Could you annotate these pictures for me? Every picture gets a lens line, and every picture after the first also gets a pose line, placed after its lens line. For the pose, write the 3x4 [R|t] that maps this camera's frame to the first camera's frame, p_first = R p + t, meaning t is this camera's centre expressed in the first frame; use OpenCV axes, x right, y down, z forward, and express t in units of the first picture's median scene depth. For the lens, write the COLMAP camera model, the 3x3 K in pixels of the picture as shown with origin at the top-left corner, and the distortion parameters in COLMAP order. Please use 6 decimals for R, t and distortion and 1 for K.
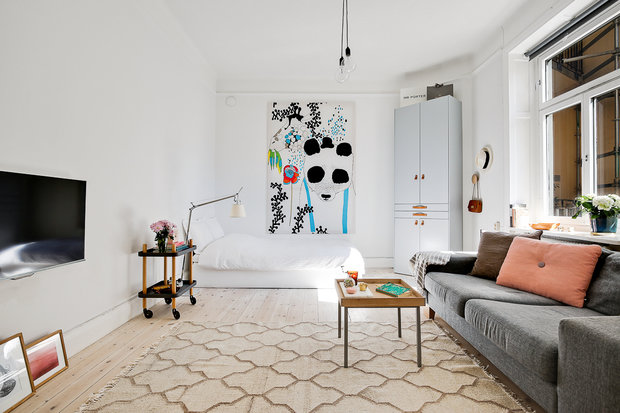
lens RADIAL K [[325.0, 0, 311.1], [0, 325.0, 200.7], [0, 0, 1]] dist [-0.020442, 0.000447]
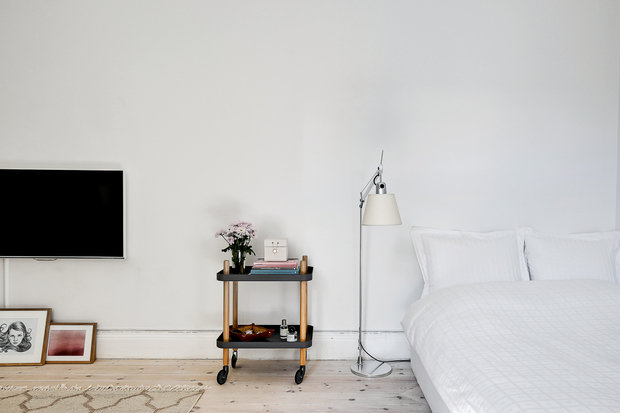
lens RADIAL K [[469.0, 0, 310.9], [0, 469.0, 205.6], [0, 0, 1]] dist [0.003849, 0.001573]
pose [[-0.006628, 0.007480, -0.999950, 0.263156], [0.014243, 0.999871, 0.007385, 0.014680], [0.999877, -0.014193, -0.006734, 0.664157]]
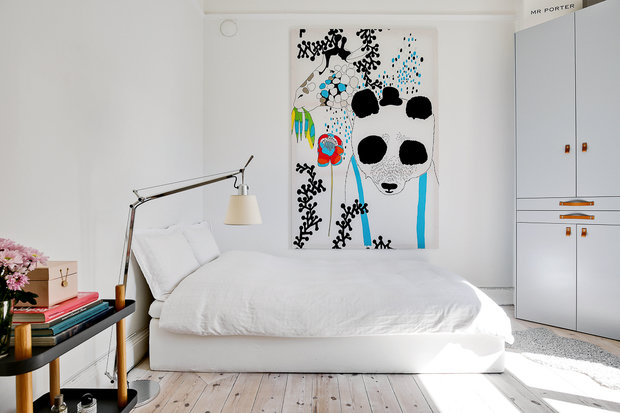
lens RADIAL K [[319.2, 0, 310.9], [0, 319.2, 211.6], [0, 0, 1]] dist [-0.016981, -0.000307]
pose [[0.999997, -0.002042, -0.001671, -0.097481], [0.002090, 0.999576, 0.029034, 0.015440], [0.001611, -0.029037, 0.999577, 0.415397]]
